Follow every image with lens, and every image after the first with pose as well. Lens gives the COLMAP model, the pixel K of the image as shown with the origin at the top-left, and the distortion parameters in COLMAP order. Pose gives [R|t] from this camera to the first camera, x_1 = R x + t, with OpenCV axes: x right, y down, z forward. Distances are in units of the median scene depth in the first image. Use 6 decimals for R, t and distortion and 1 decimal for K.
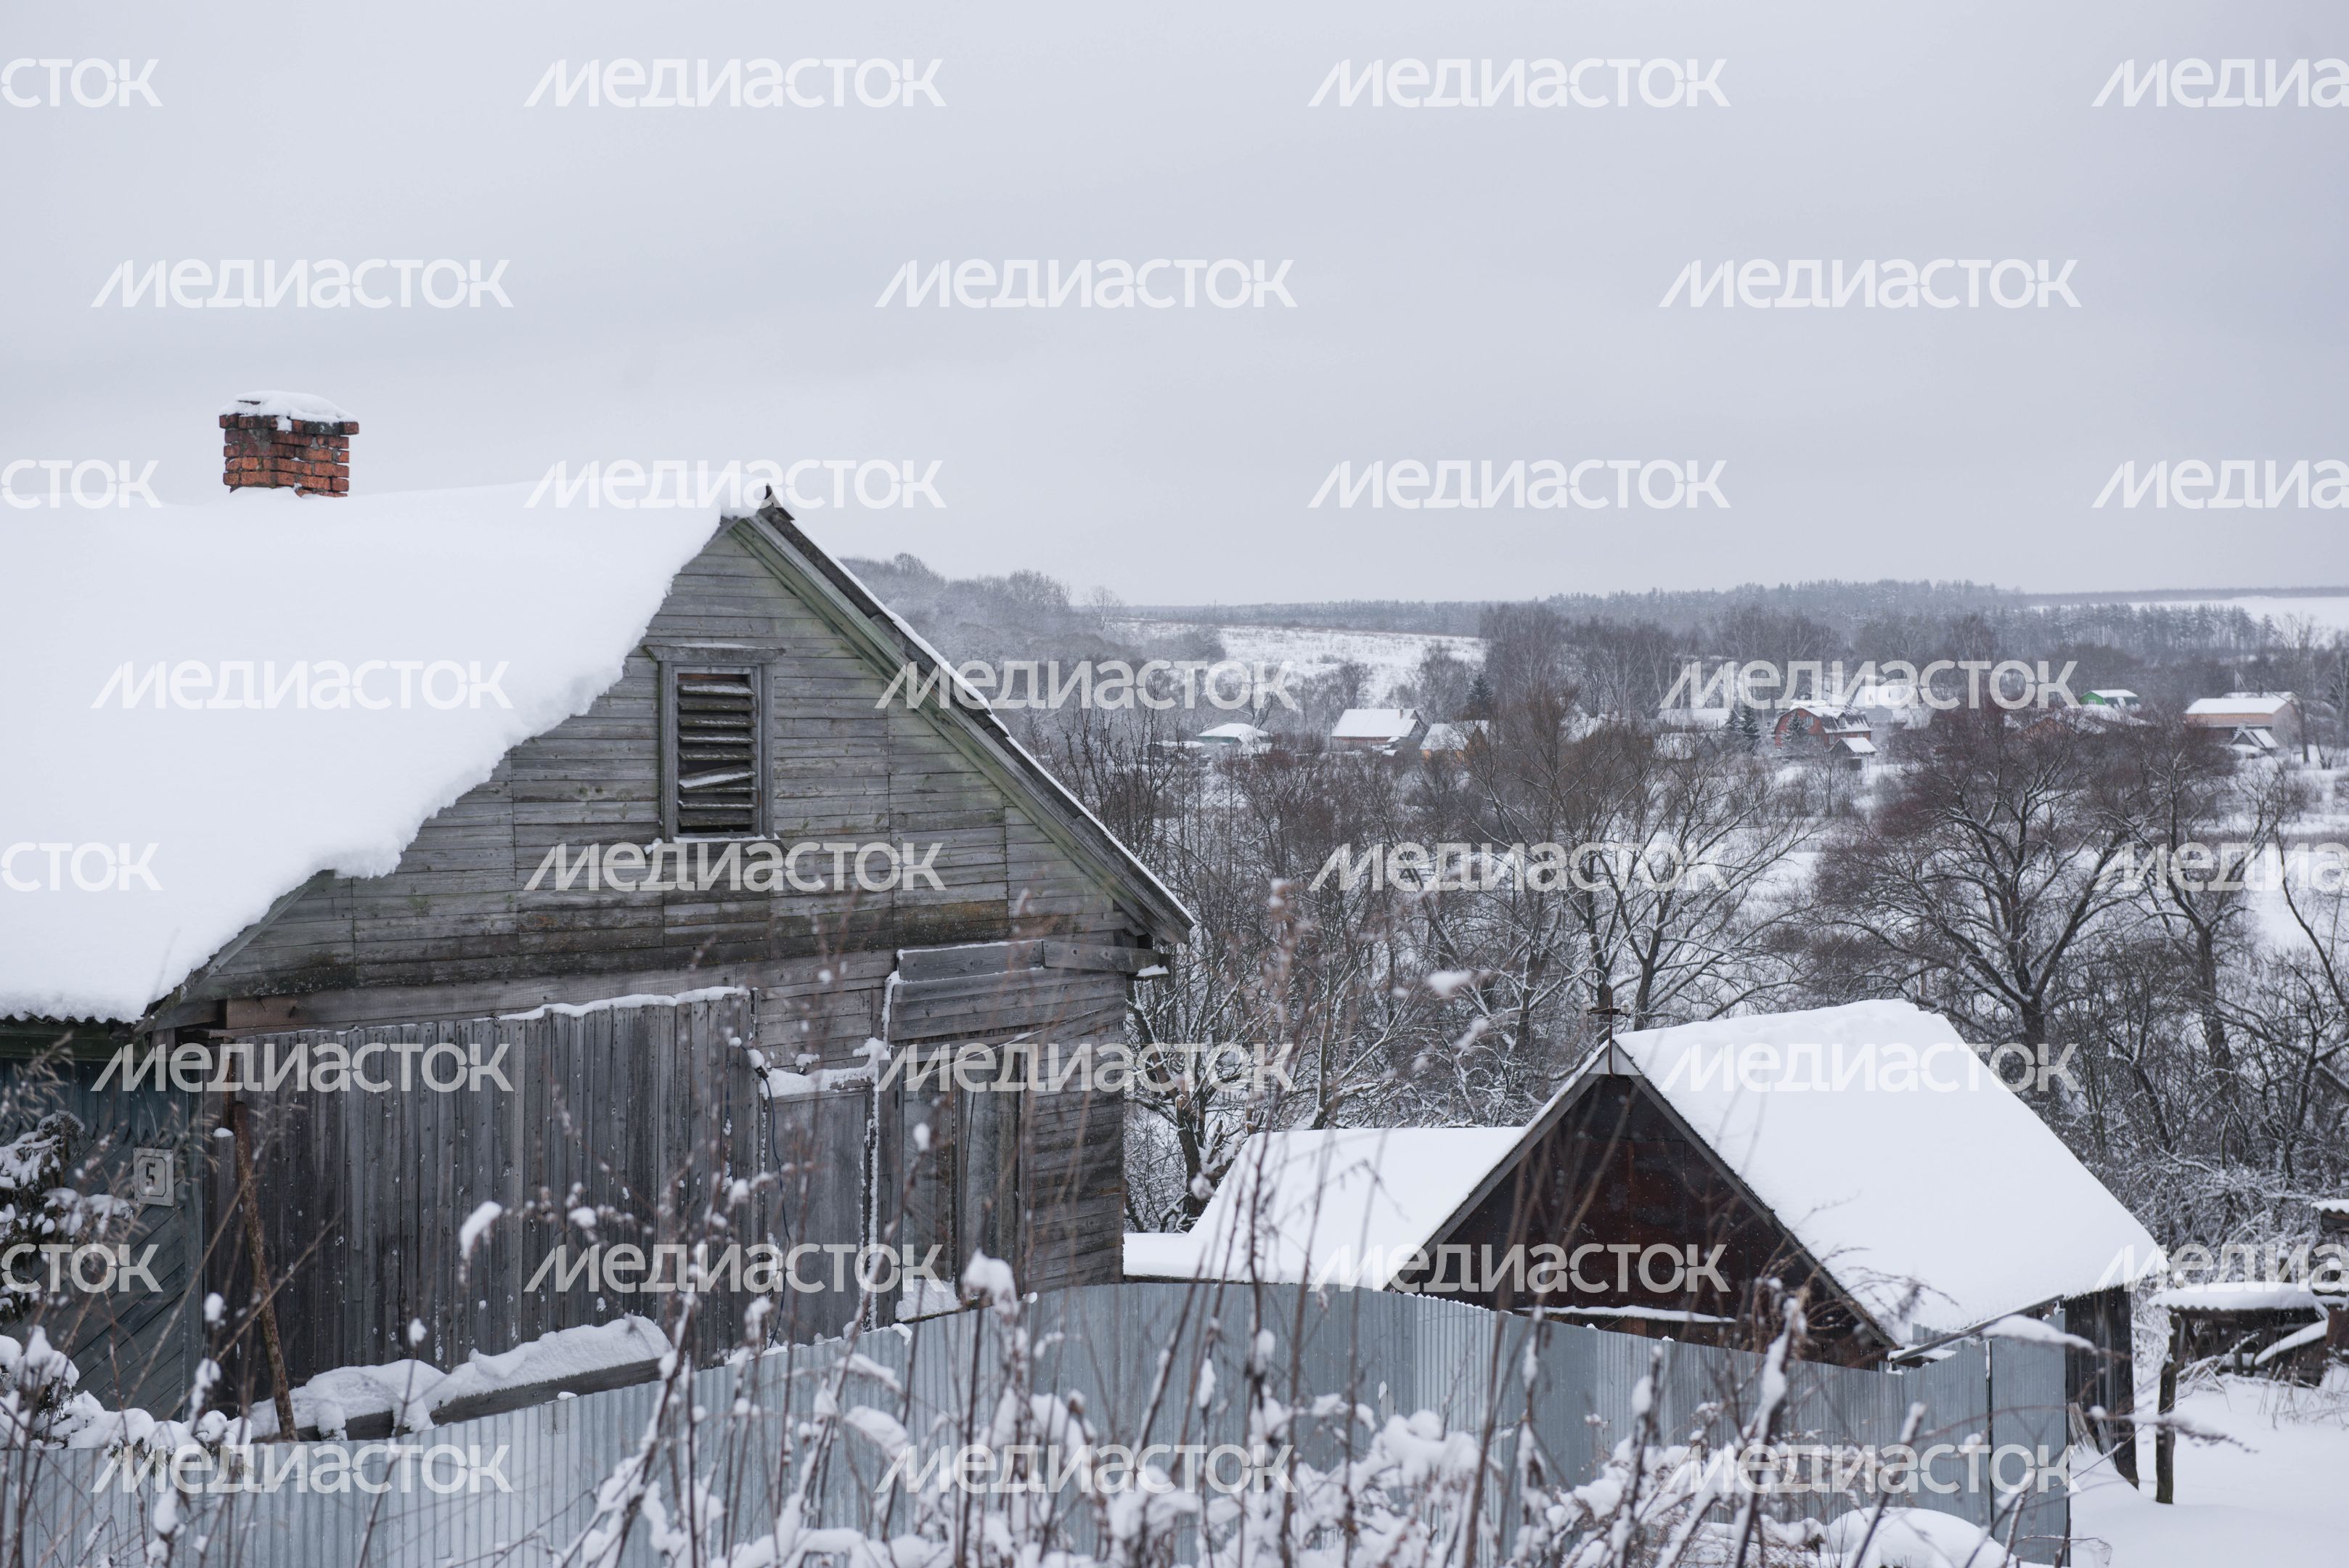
lens RADIAL K [[4176.3, 0, 1174.5], [0, 4176.3, 784.0], [0, 0, 1]] dist [0.164385, -0.194434]
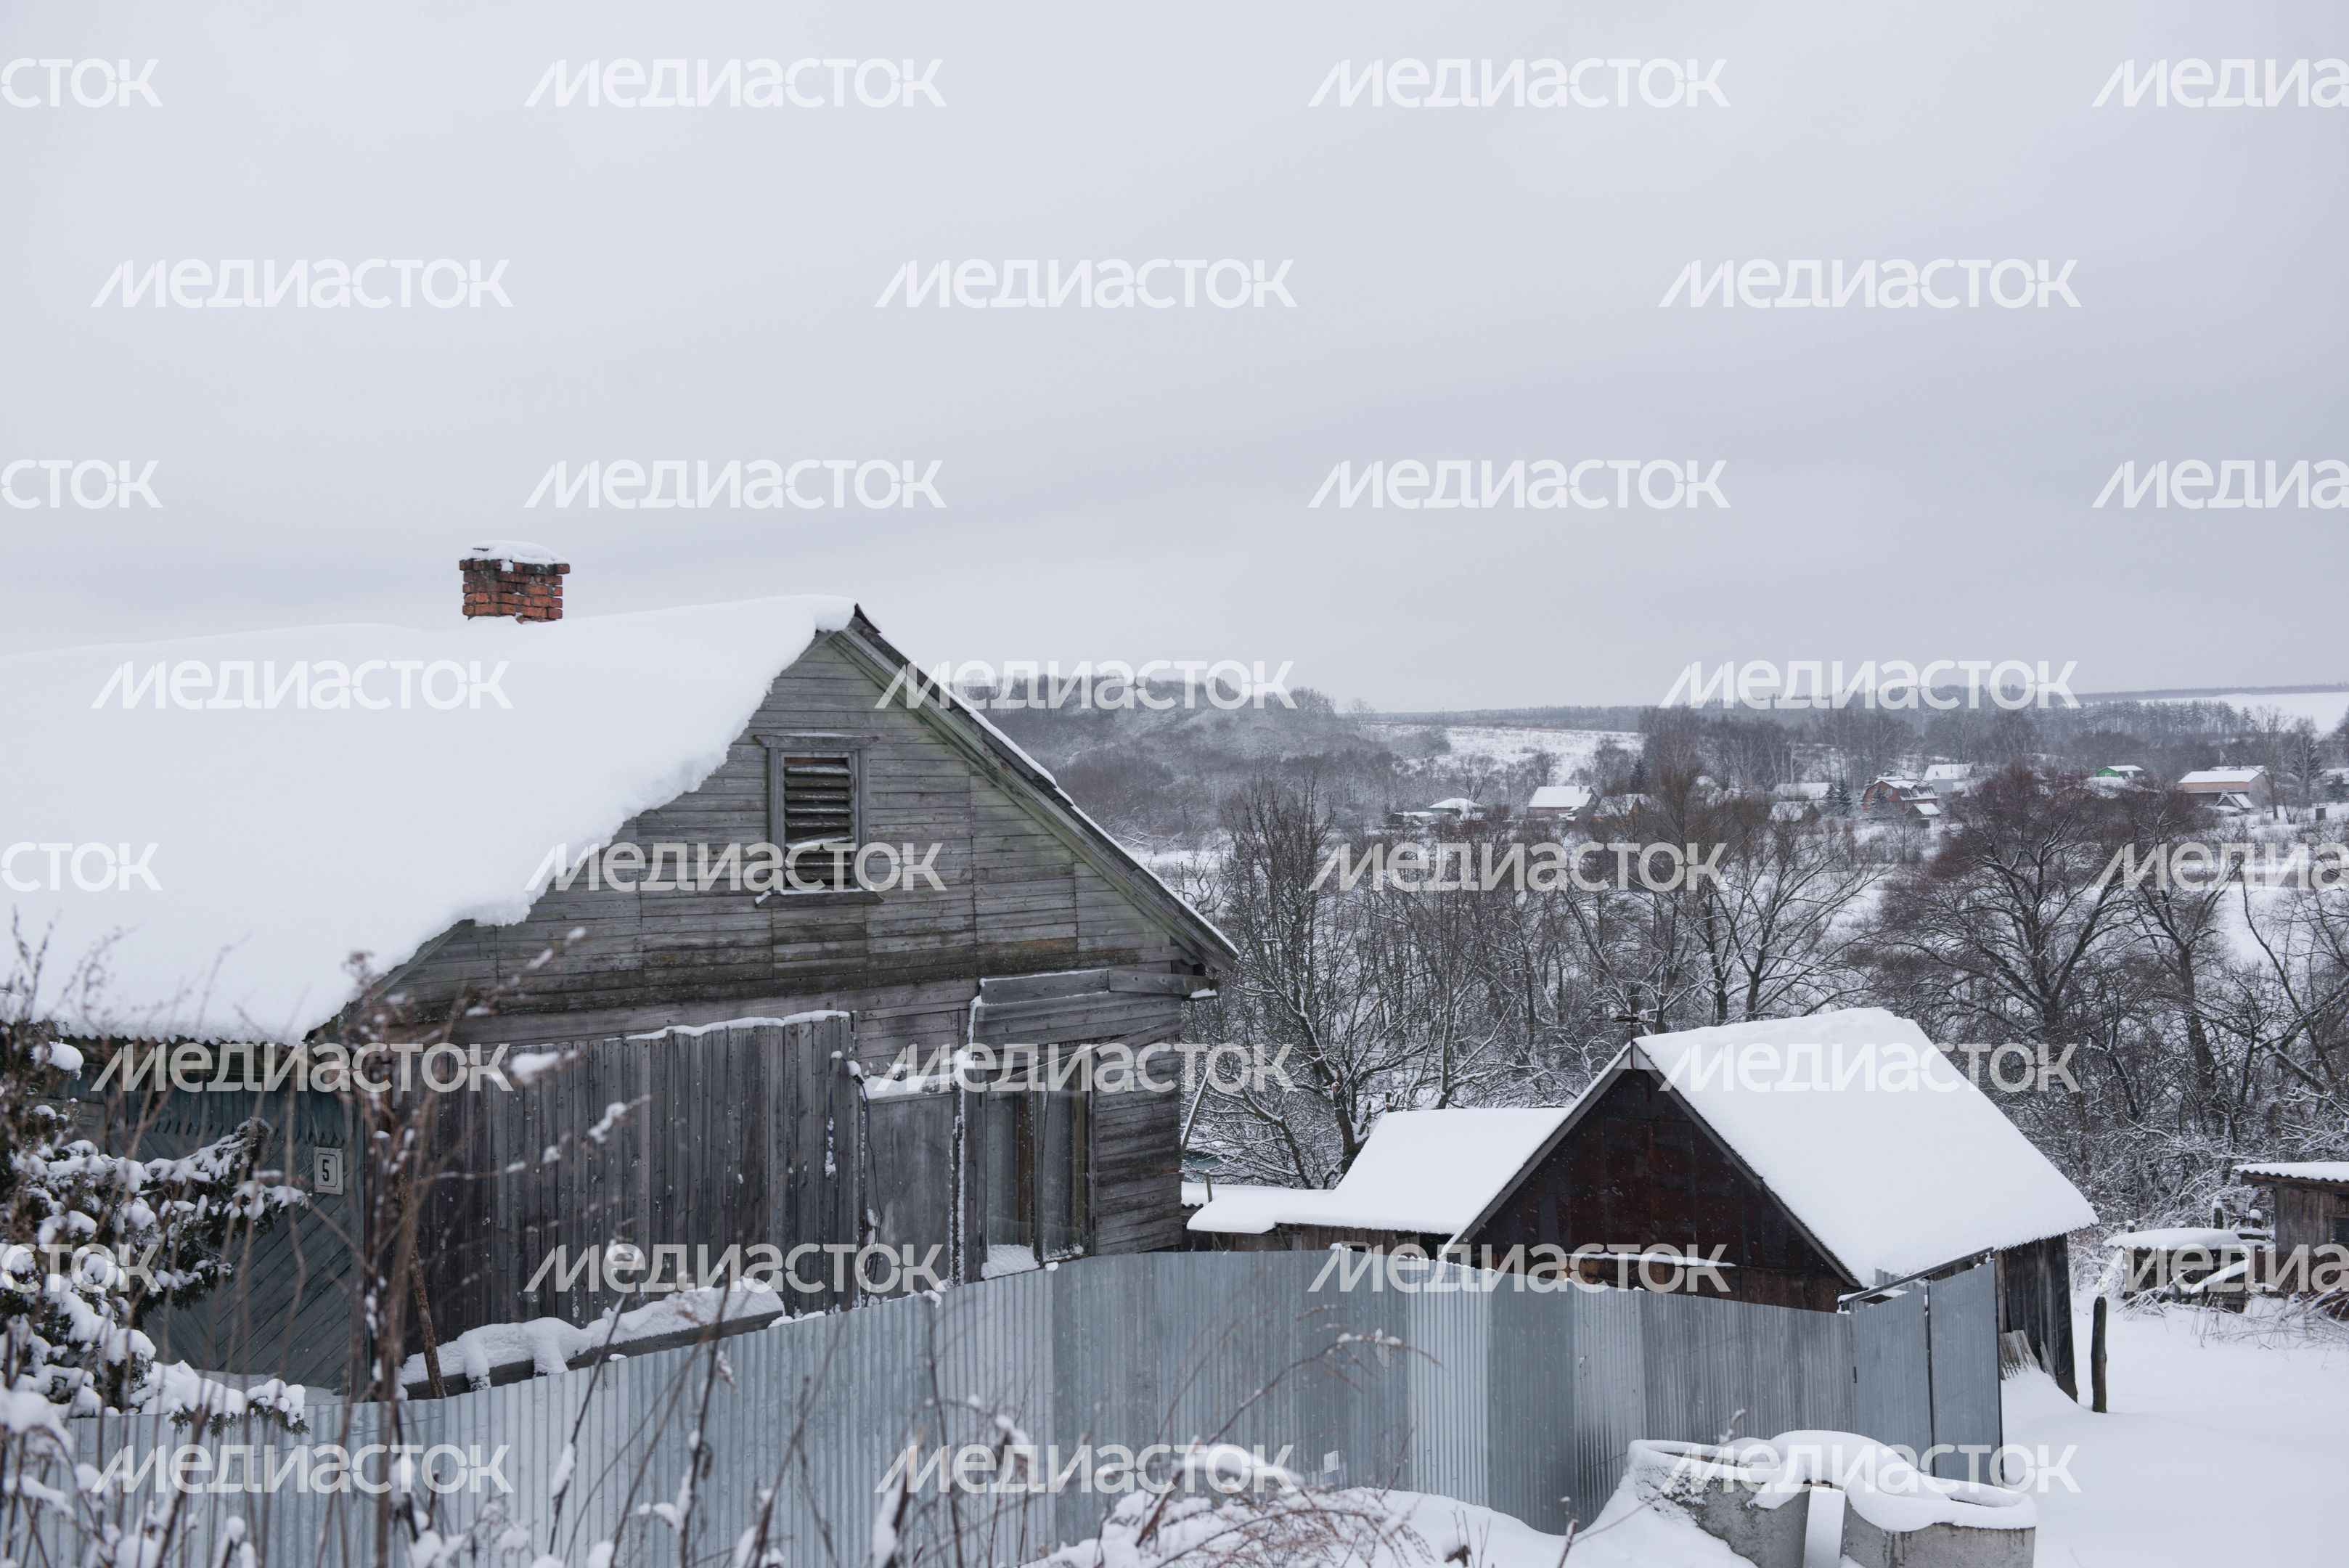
lens RADIAL K [[3047.9, 0, 1174.5], [0, 3047.9, 784.0], [0, 0, 1]] dist [0.121280, 0.051212]
pose [[0.996500, -0.012217, -0.082693, 0.062173], [0.010565, 0.999736, -0.020389, 0.000952], [0.082920, 0.019444, 0.996367, 0.095058]]
